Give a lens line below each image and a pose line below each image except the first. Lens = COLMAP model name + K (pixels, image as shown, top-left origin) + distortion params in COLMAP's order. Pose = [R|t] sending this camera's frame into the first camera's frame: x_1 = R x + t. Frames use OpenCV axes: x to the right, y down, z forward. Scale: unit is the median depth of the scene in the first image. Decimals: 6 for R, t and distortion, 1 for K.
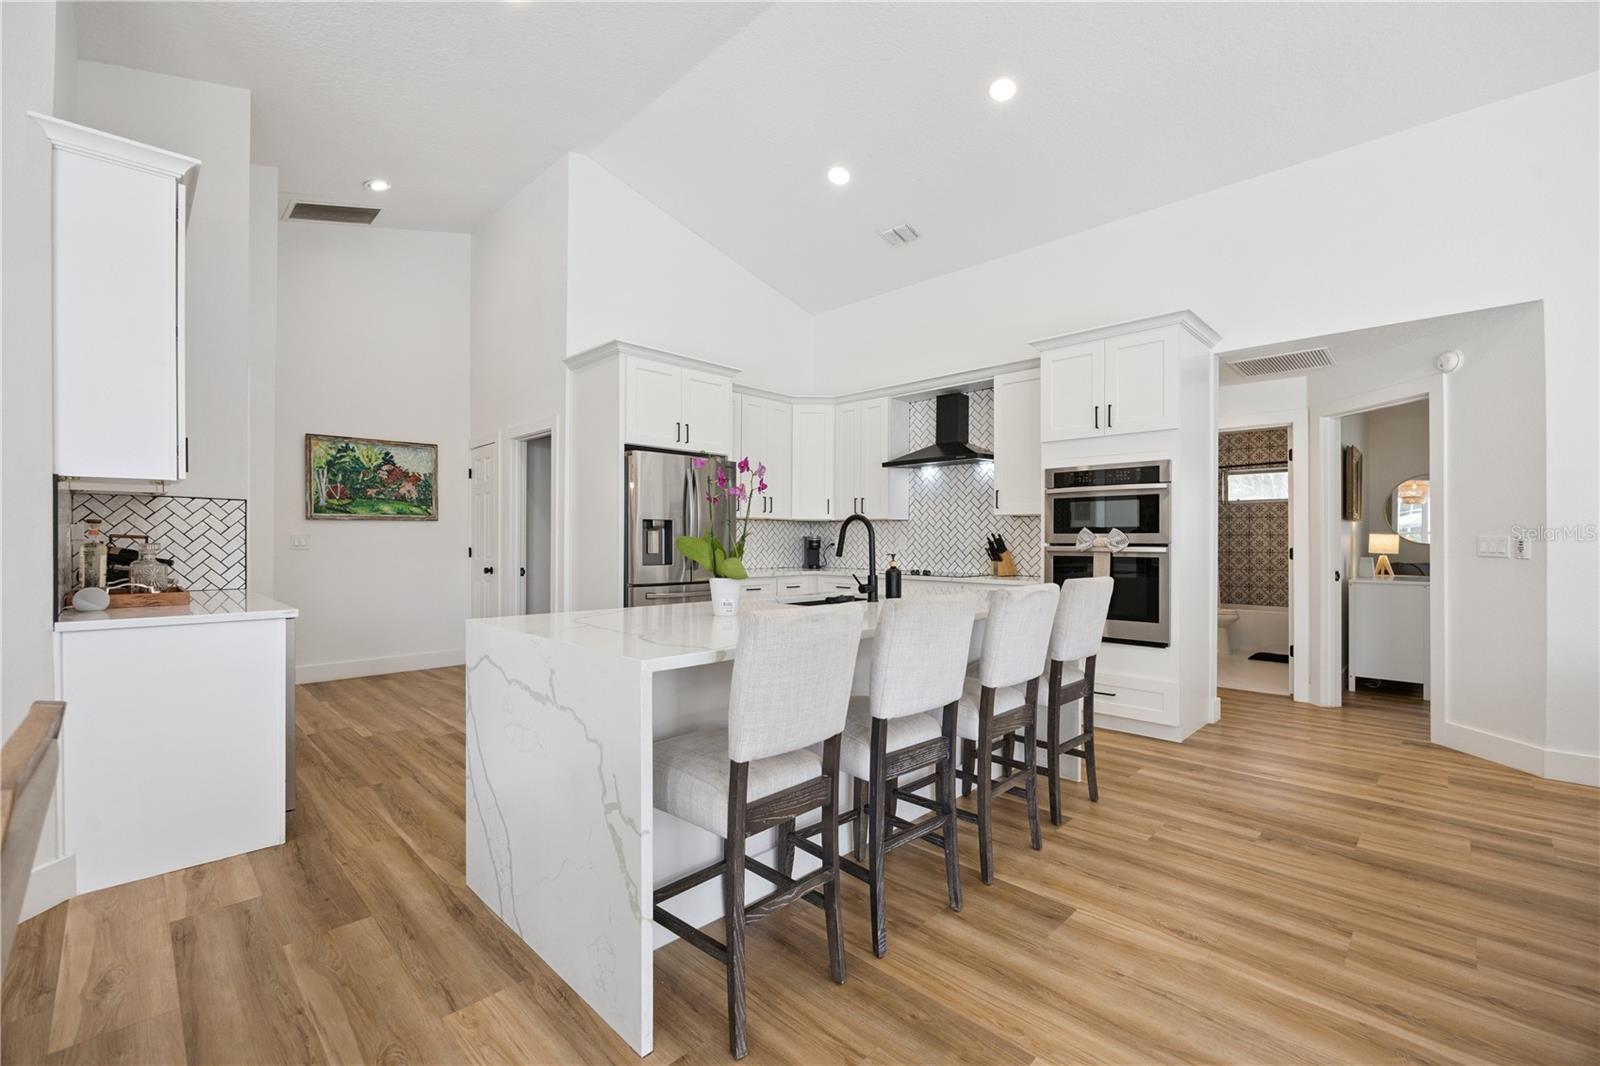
lens RADIAL K [[670.5, 0, 798.1], [0, 670.5, 541.8], [0, 0, 1]] dist [-0.009409, 0.000002]
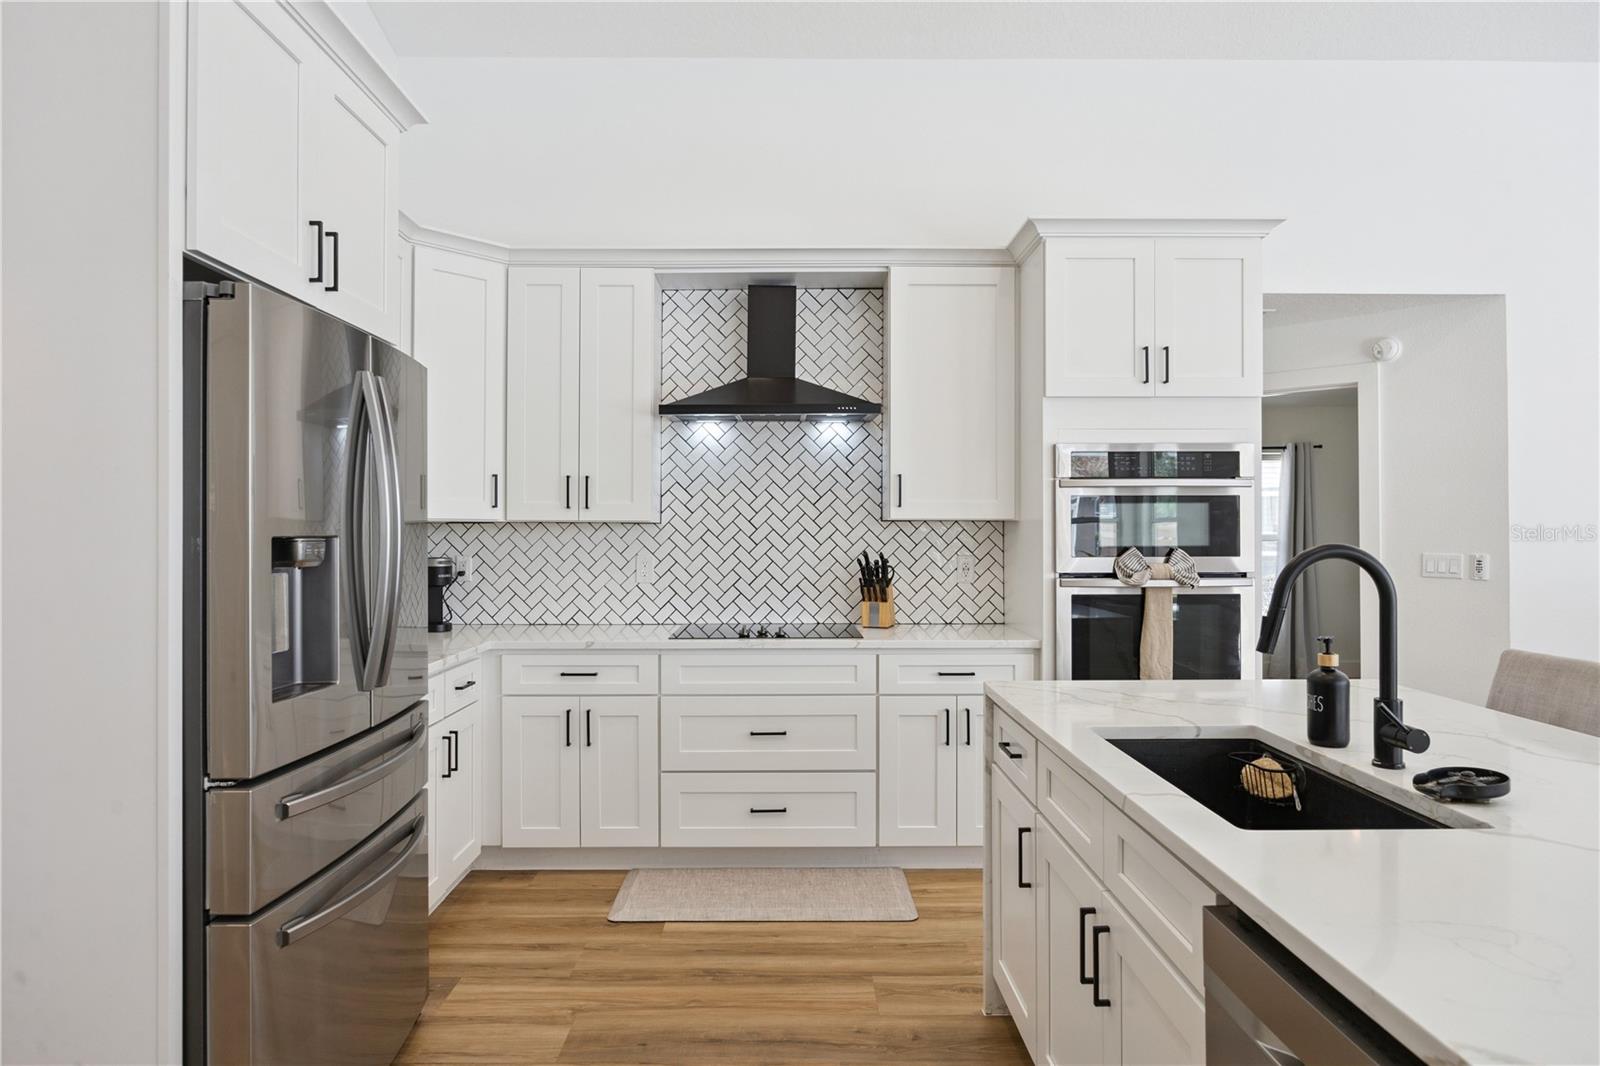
lens RADIAL K [[945.9, 0, 762.8], [0, 945.9, 527.0], [0, 0, 1]] dist [-0.005192, -0.000832]
pose [[0.709374, -0.001243, 0.704831, -0.316371], [0.005315, 0.999979, -0.003585, -0.029865], [-0.704812, 0.006289, 0.709366, 0.502075]]
